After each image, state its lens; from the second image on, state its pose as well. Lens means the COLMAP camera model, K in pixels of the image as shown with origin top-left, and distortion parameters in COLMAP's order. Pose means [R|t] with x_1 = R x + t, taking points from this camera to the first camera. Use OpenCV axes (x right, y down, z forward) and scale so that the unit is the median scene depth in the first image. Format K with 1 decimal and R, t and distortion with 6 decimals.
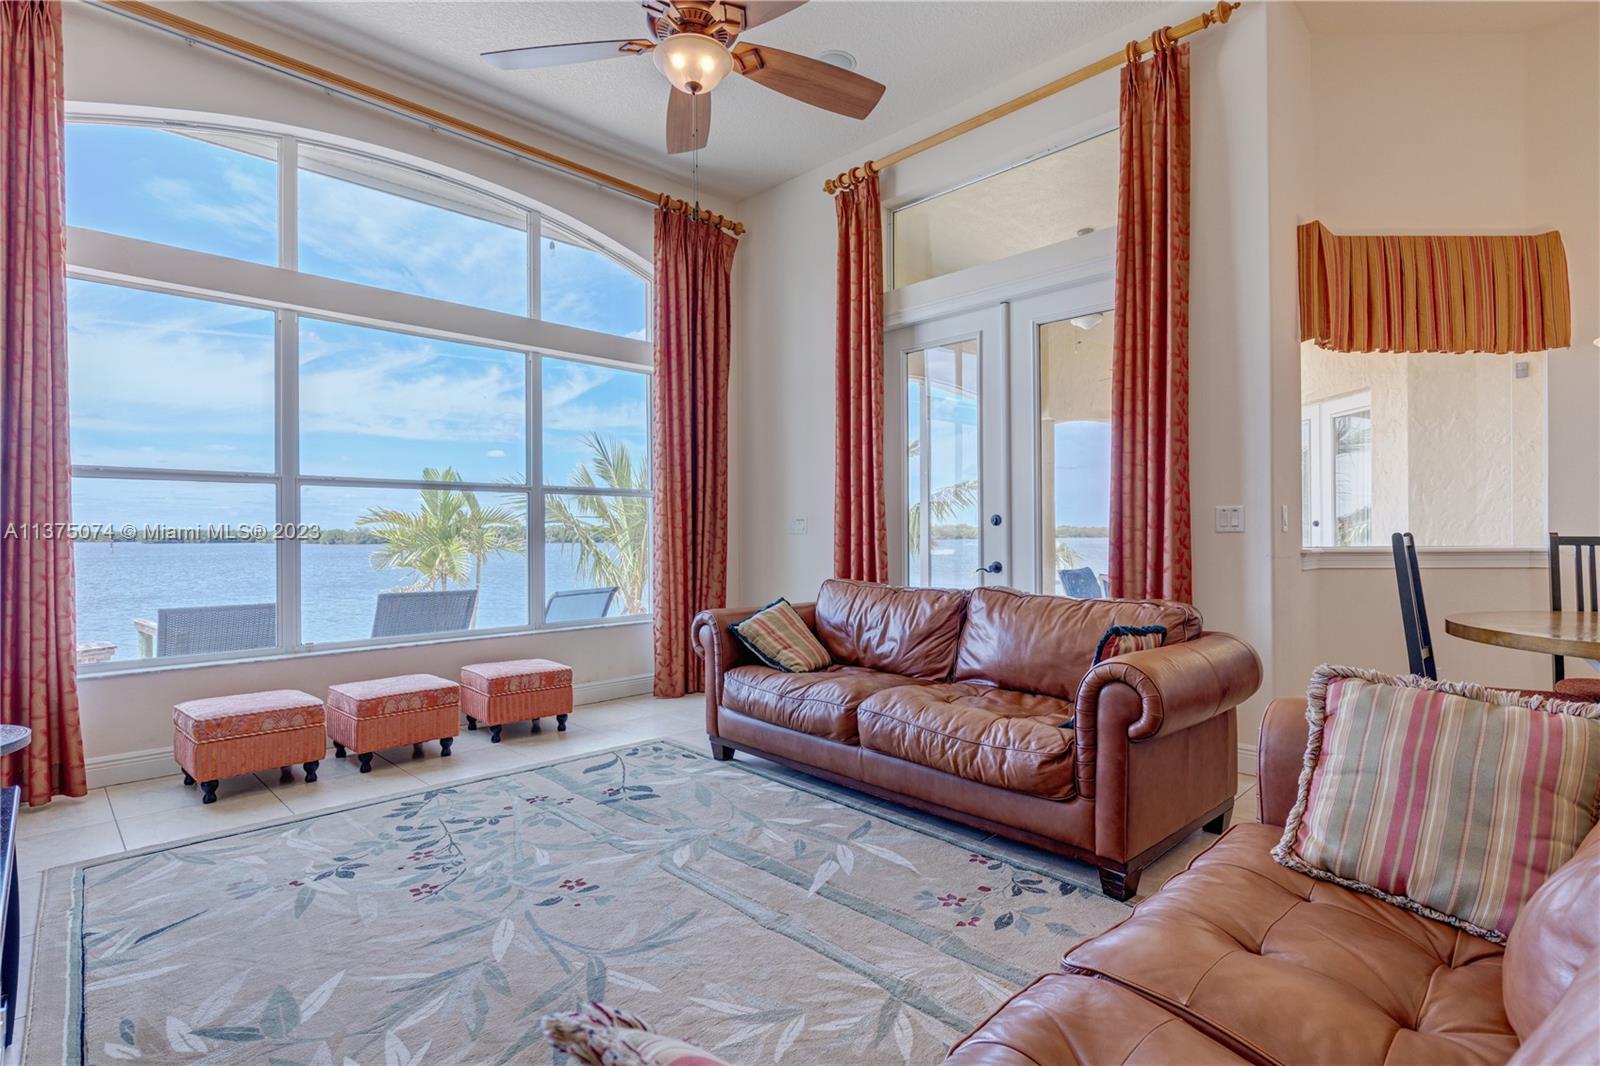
lens RADIAL K [[785.3, 0, 822.0], [0, 785.3, 530.1], [0, 0, 1]] dist [-0.002057, 0.000106]
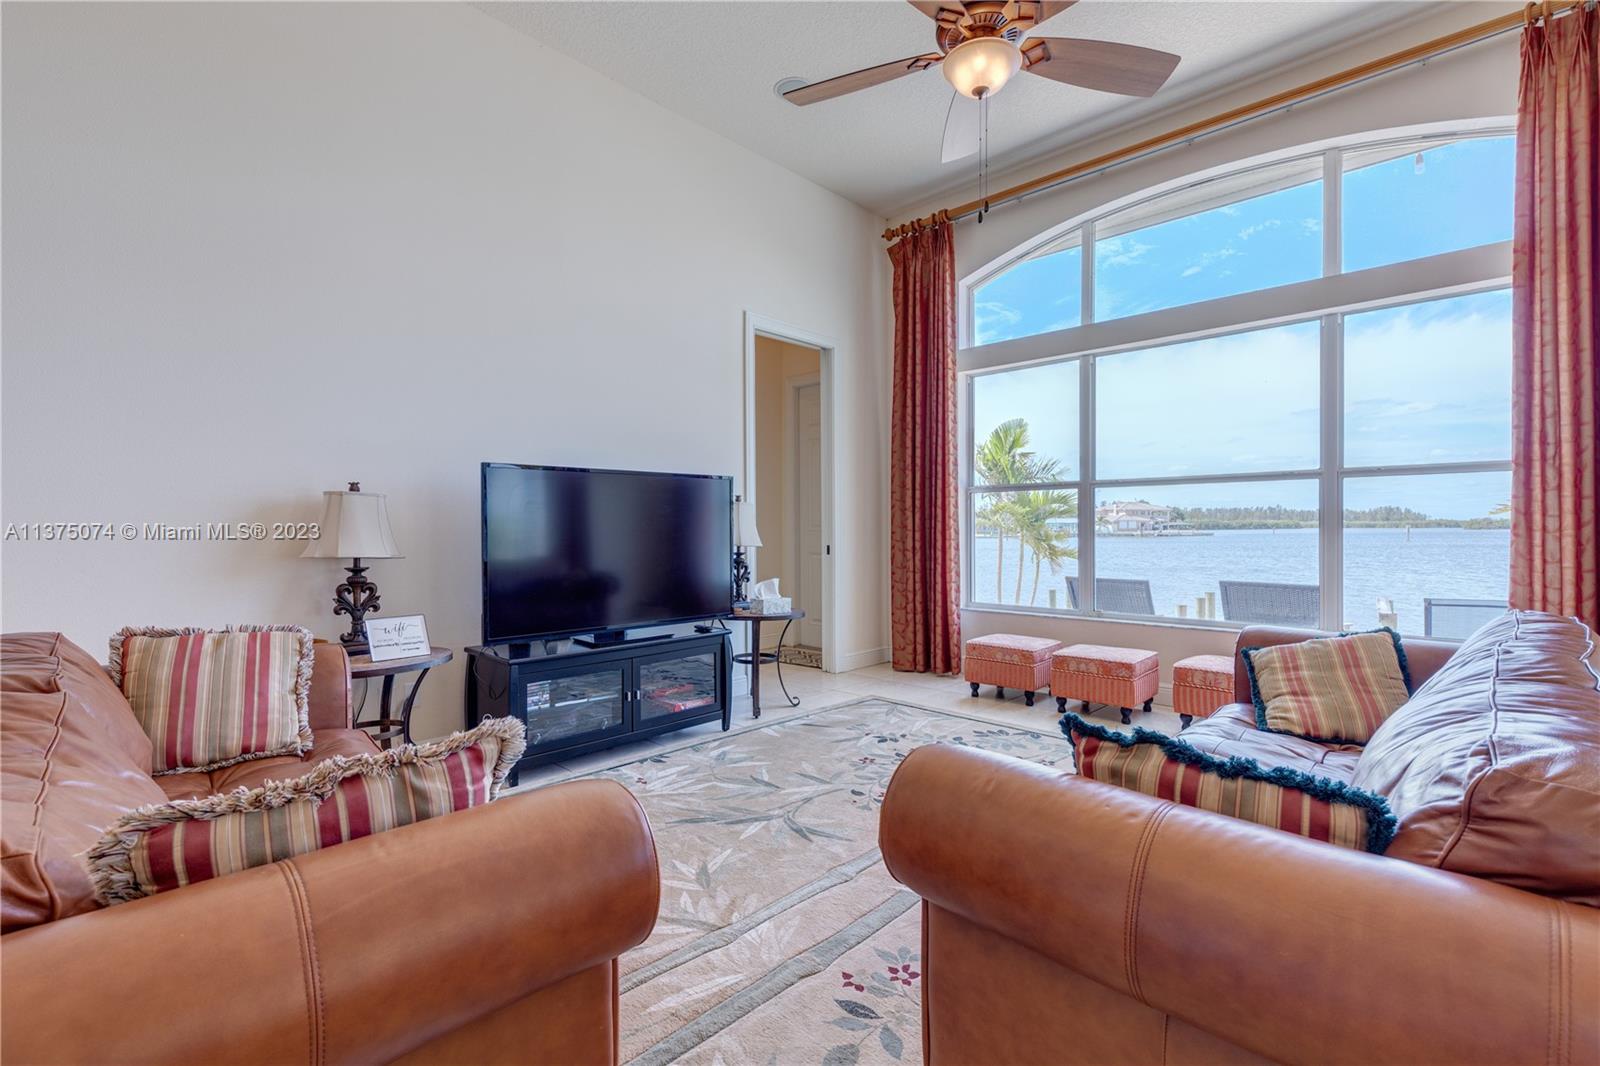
lens RADIAL K [[717.7, 0, 795.8], [0, 717.7, 529.5], [0, 0, 1]] dist [-0.000882, -0.000109]
pose [[0.005535, 0.006637, -0.999963, 0.727661], [0.006958, 0.999954, 0.006675, 0.000355], [0.999960, -0.006995, 0.005489, 0.706665]]
